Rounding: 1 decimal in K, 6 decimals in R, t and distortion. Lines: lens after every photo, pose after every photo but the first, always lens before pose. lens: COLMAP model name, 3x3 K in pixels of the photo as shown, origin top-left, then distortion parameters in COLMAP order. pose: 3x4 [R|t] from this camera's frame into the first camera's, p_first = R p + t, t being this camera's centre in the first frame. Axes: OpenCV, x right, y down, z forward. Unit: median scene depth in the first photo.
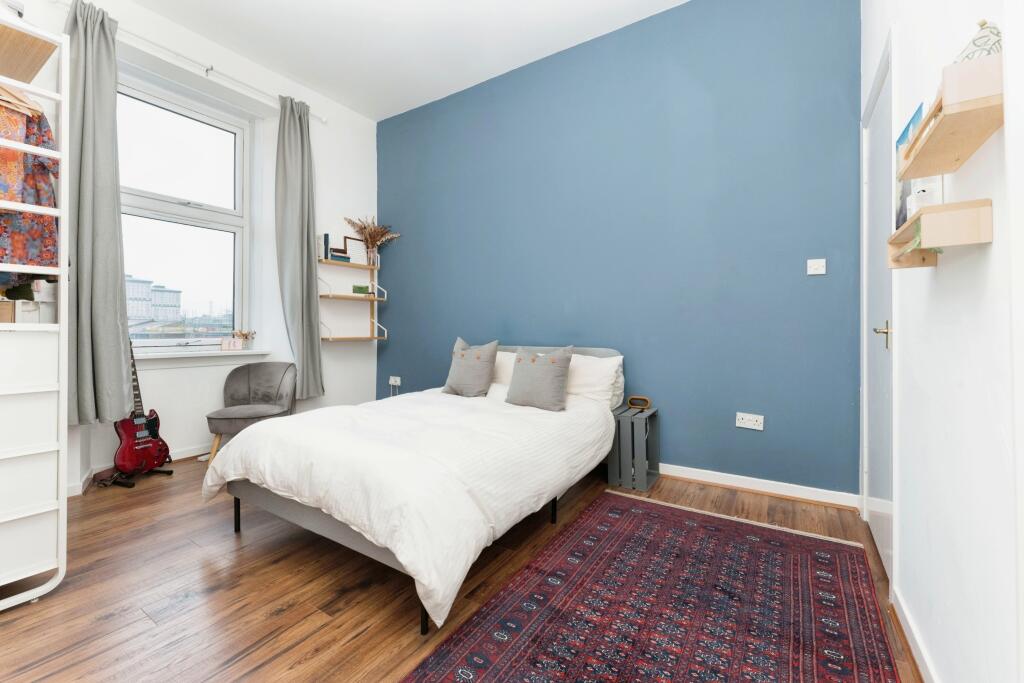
lens RADIAL K [[432.7, 0, 512.2], [0, 432.7, 327.0], [0, 0, 1]] dist [0.000027, -0.000038]
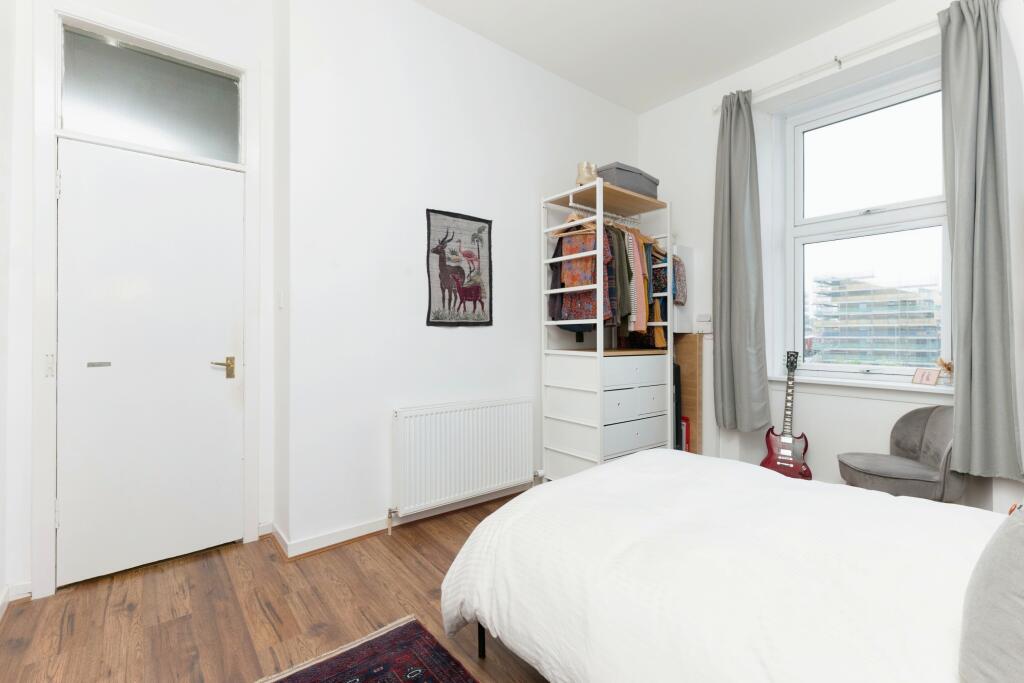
lens RADIAL K [[452.6, 0, 512.0], [0, 452.6, 341.5], [0, 0, 1]] dist [0.000844, 0.000136]
pose [[-0.313028, 0.003920, -0.949736, 0.377016], [0.002966, 0.999991, 0.003150, -0.030147], [0.949739, -0.001831, -0.313037, 0.652491]]
